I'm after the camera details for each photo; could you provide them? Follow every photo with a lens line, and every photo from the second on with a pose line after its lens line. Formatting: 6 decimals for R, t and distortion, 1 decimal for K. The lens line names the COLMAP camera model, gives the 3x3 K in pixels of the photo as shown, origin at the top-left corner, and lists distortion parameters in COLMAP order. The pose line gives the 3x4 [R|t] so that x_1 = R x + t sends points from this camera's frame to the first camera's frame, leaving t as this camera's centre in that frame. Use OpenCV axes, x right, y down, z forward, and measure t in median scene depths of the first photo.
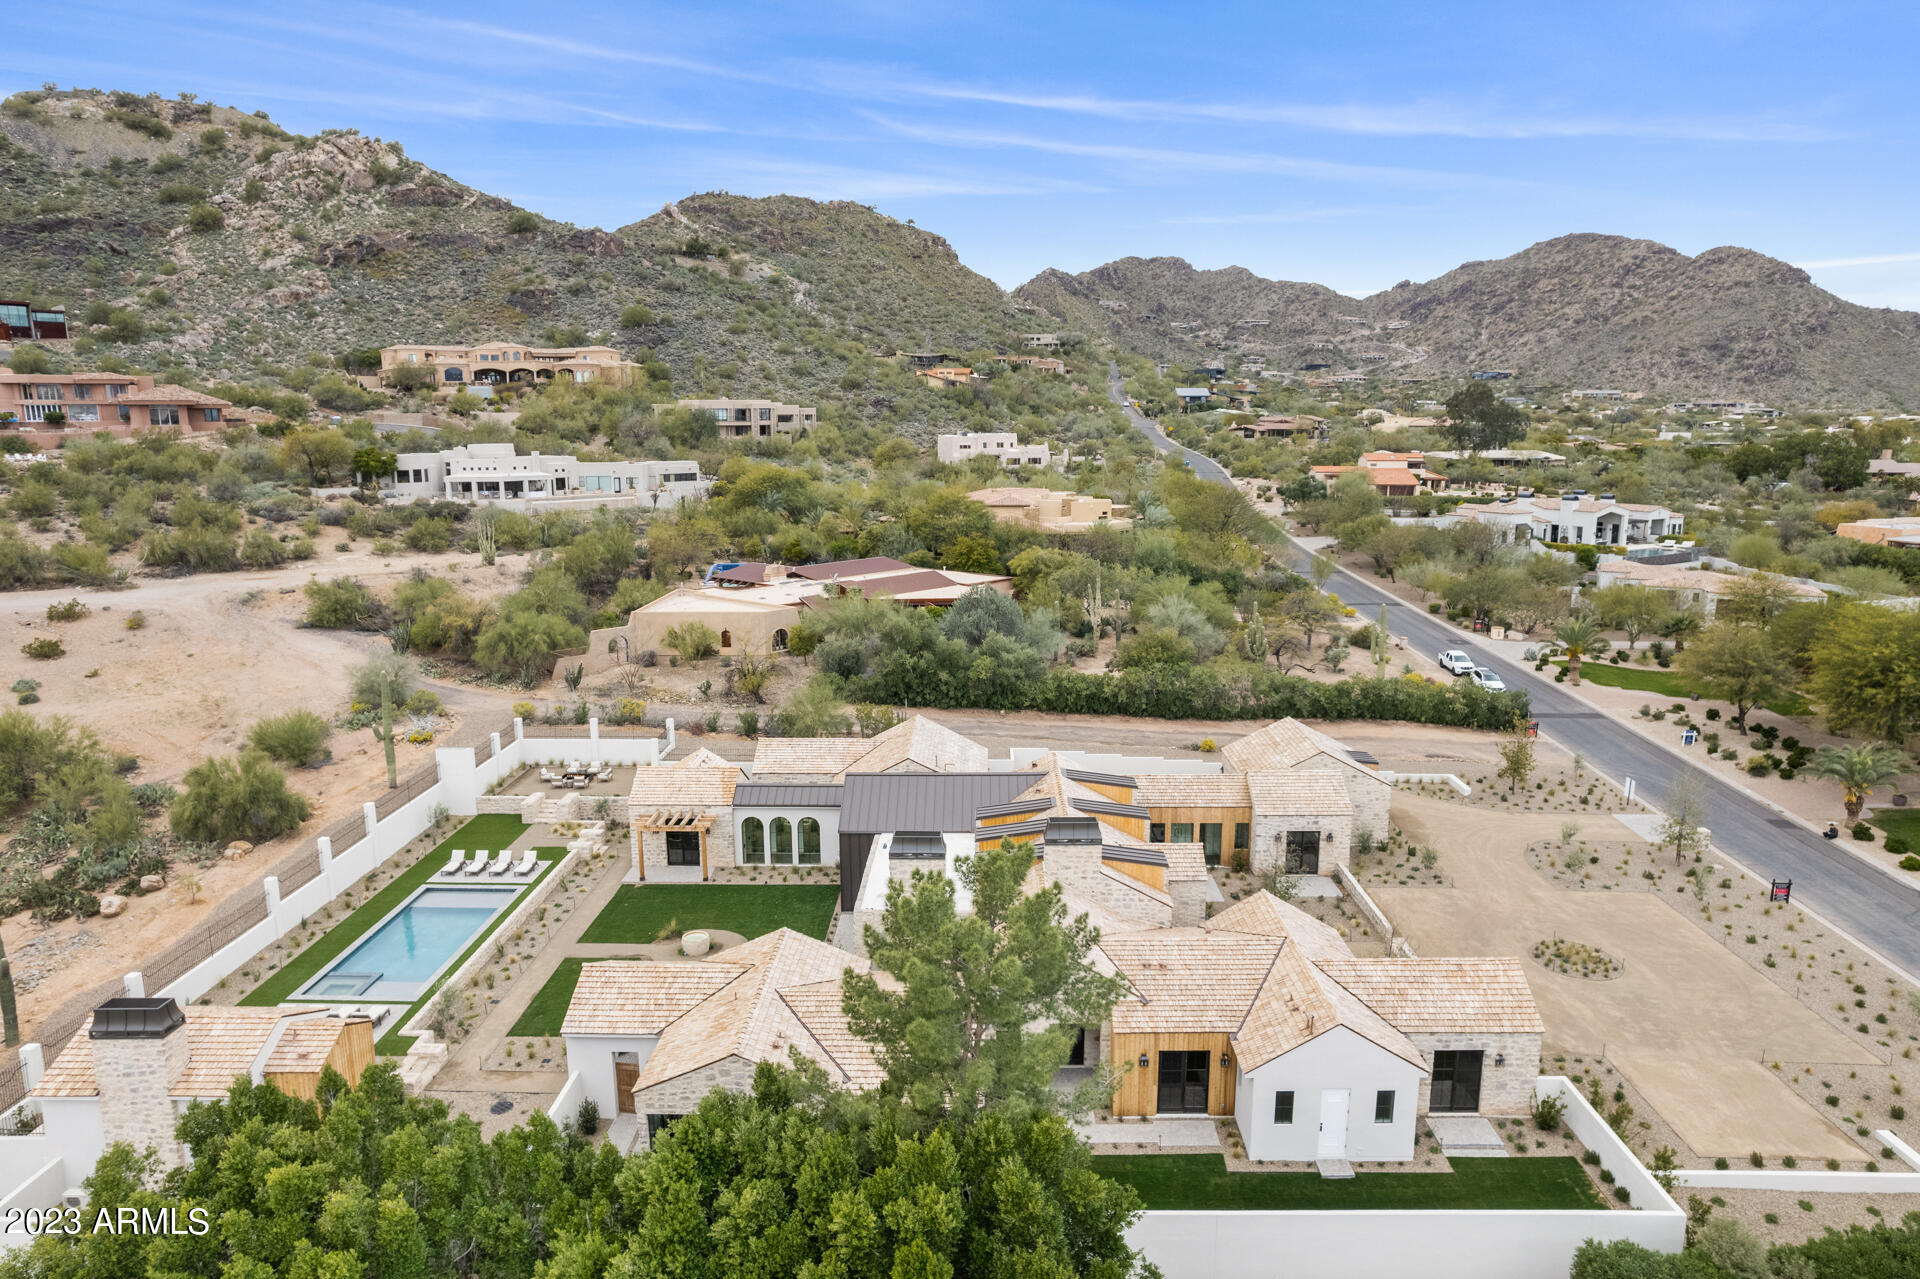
lens RADIAL K [[1239.3, 0, 969.2], [0, 1239.3, 653.3], [0, 0, 1]] dist [-0.087617, 0.078293]
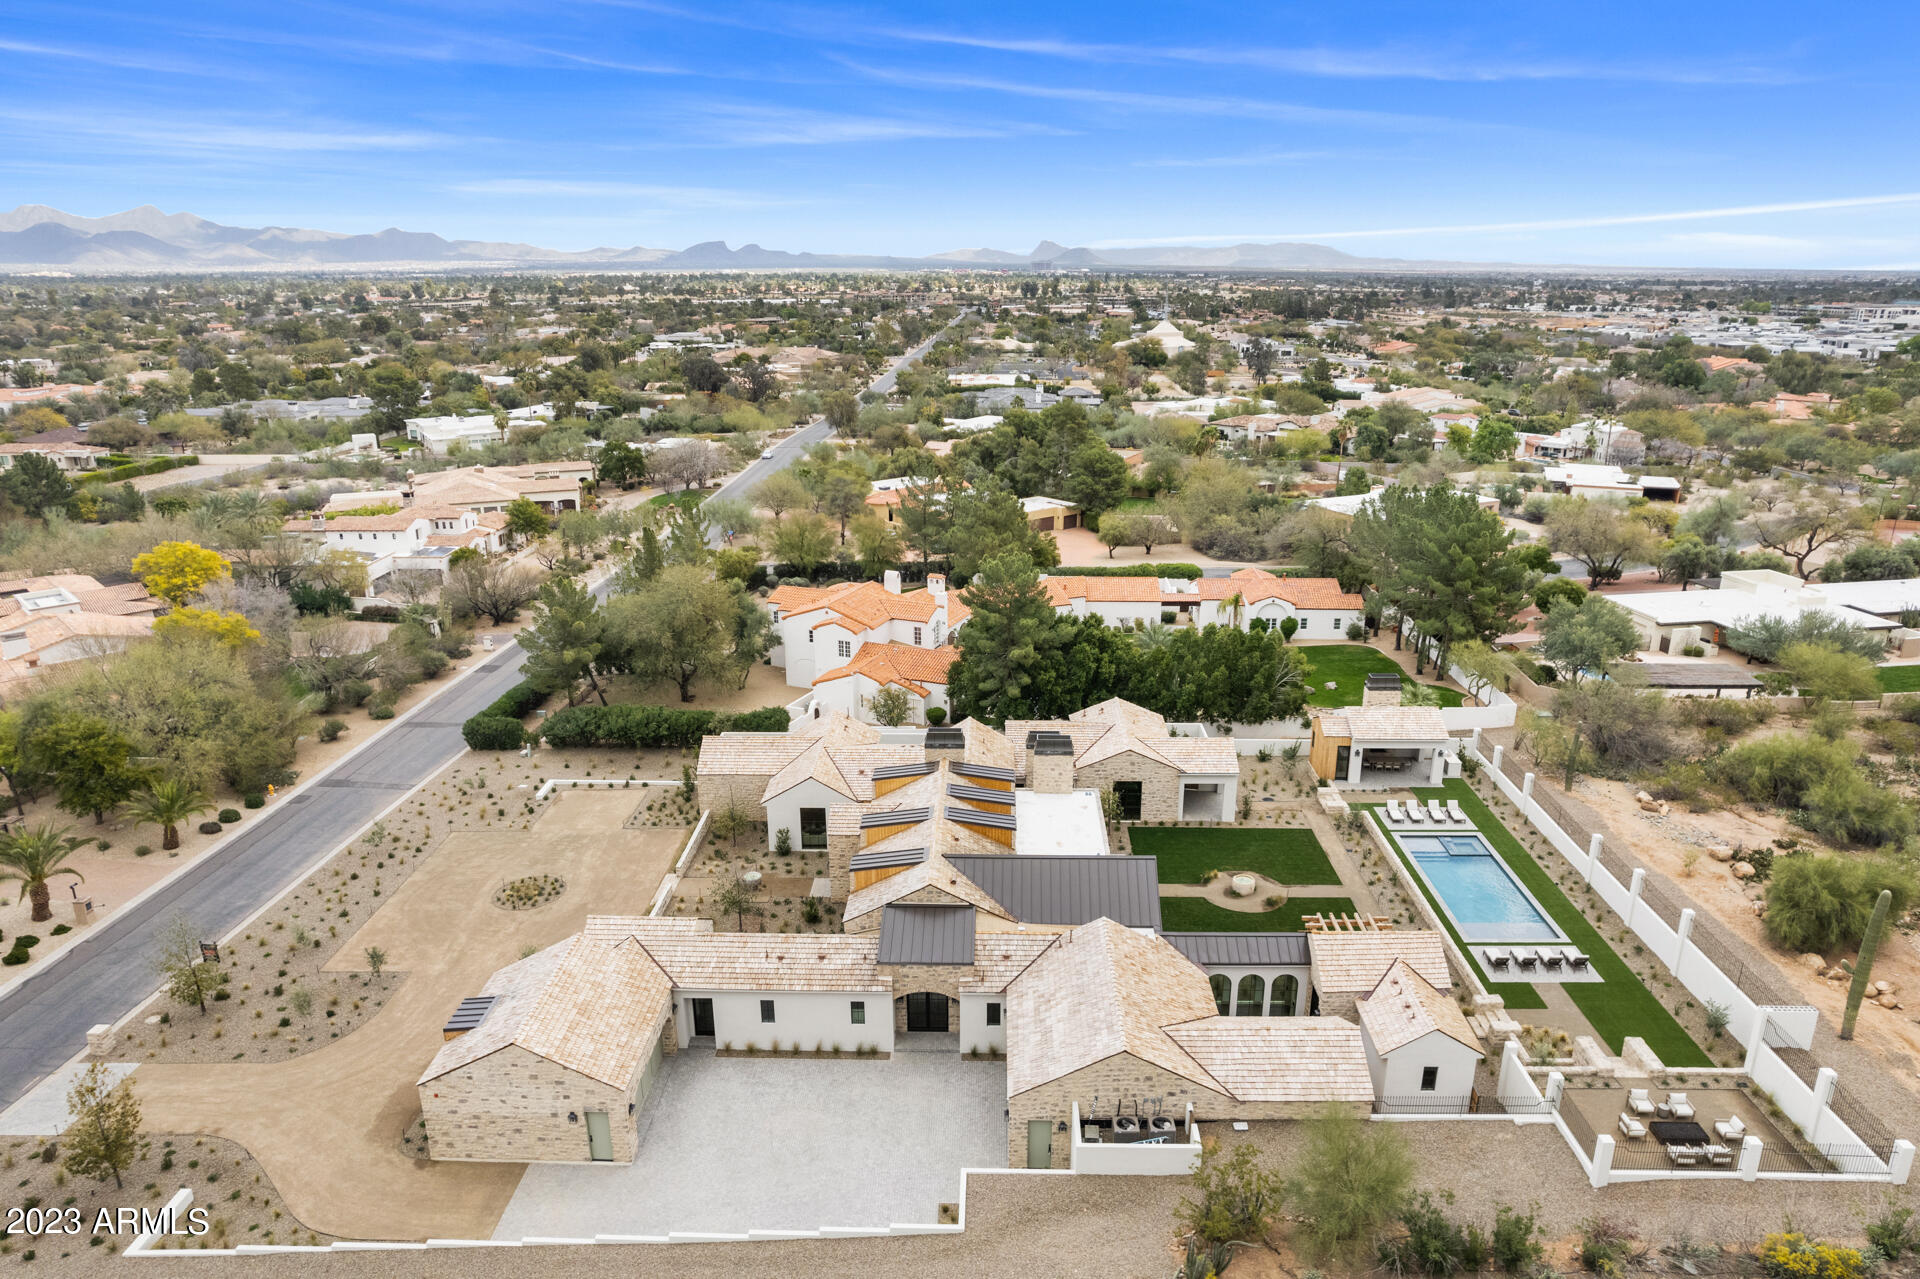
lens RADIAL K [[1229.0, 0, 985.8], [0, 1229.0, 681.3], [0, 0, 1]] dist [-0.052676, 0.001586]
pose [[-0.999984, 0.003499, -0.004425, 0.006664], [0.000858, 0.869575, 0.493800, -0.097252], [0.005576, 0.493788, -0.869564, 0.352380]]
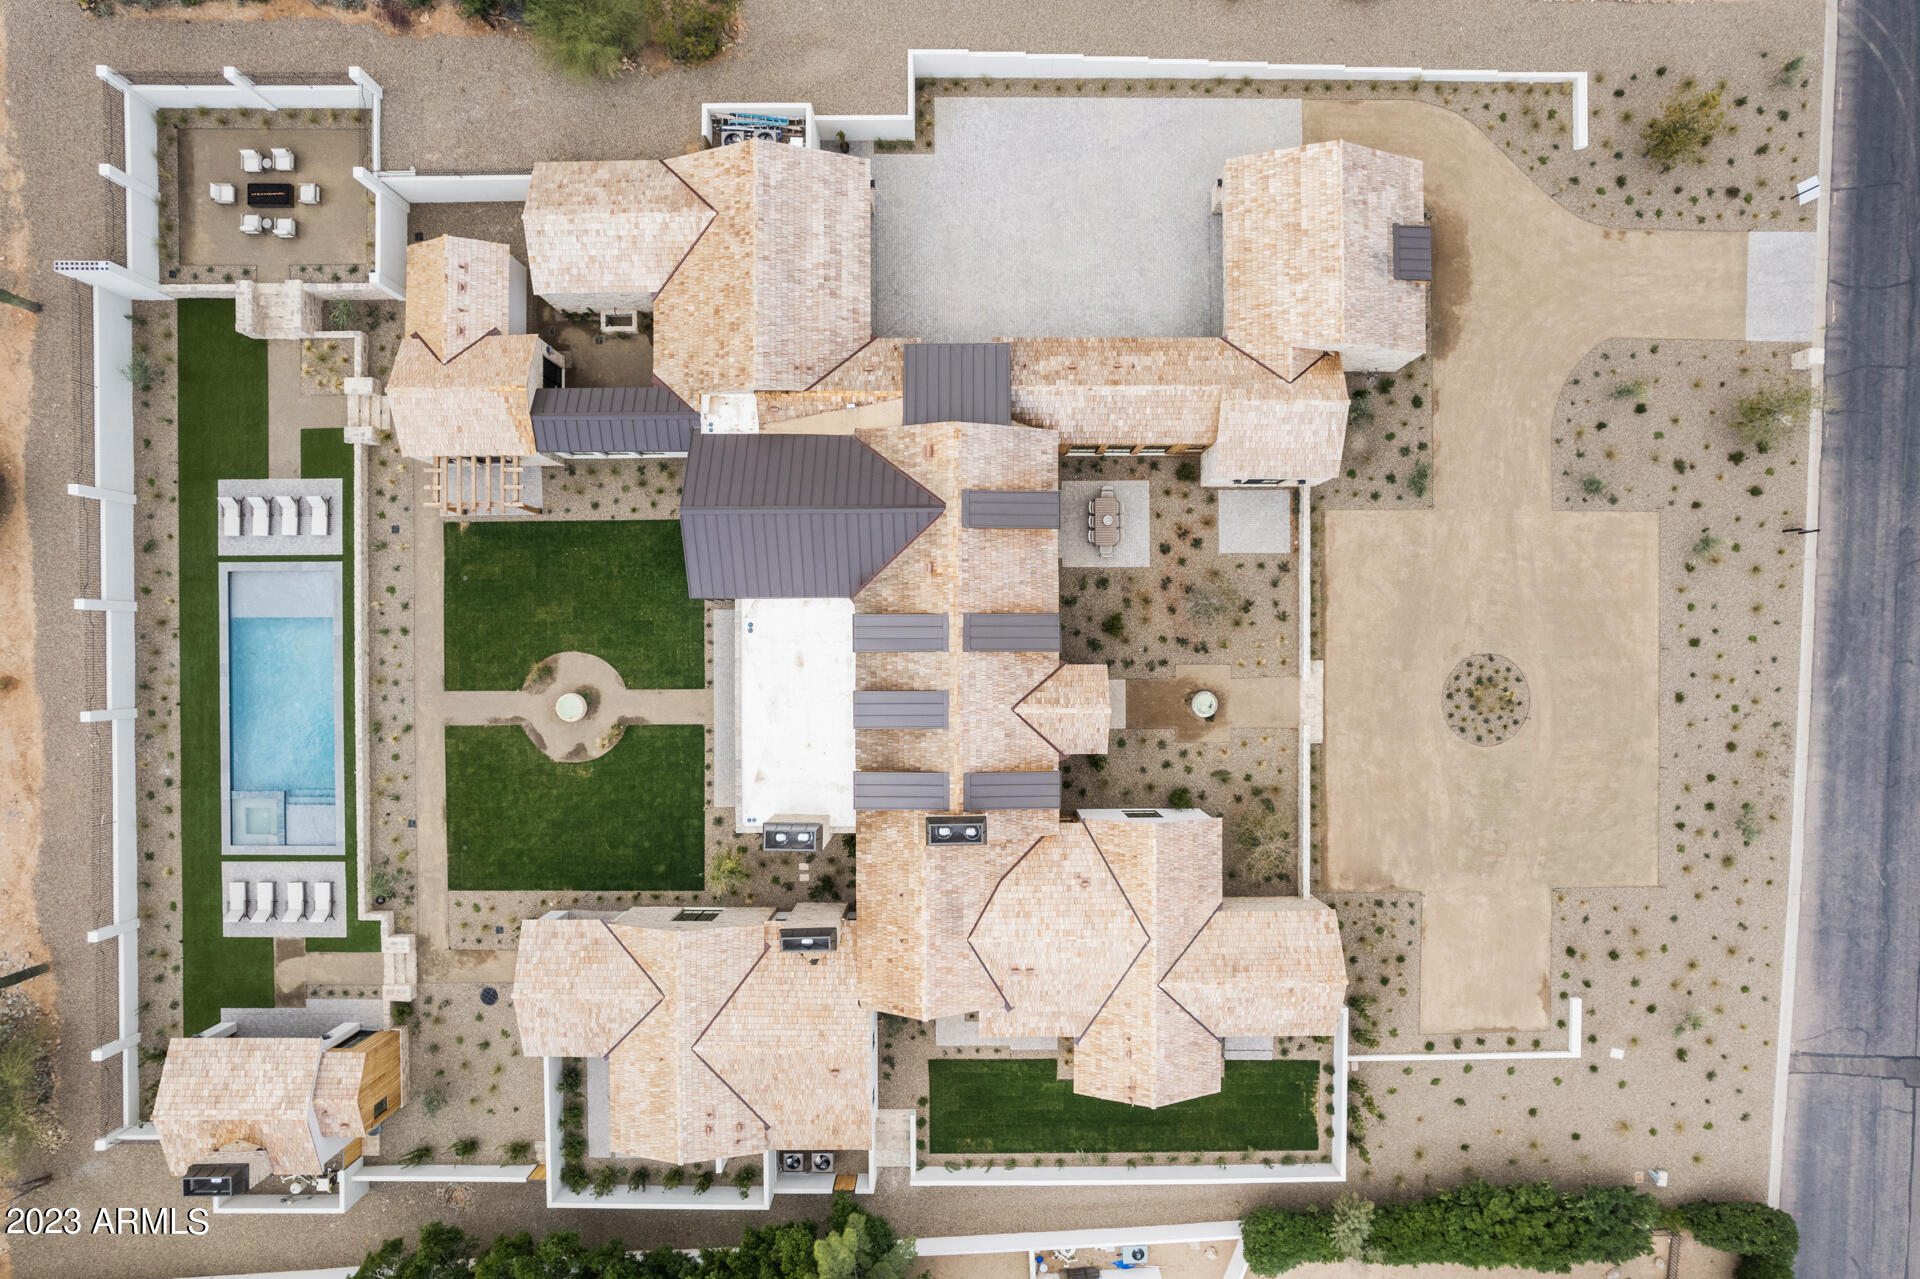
lens RADIAL K [[1239.3, 0, 969.2], [0, 1239.3, 653.3], [0, 0, 1]] dist [-0.087617, 0.078293]
pose [[0.999795, -0.019693, 0.004640, 0.014806], [-0.001051, 0.178438, 0.983951, -0.128104], [-0.020205, -0.983754, 0.178380, 0.155940]]
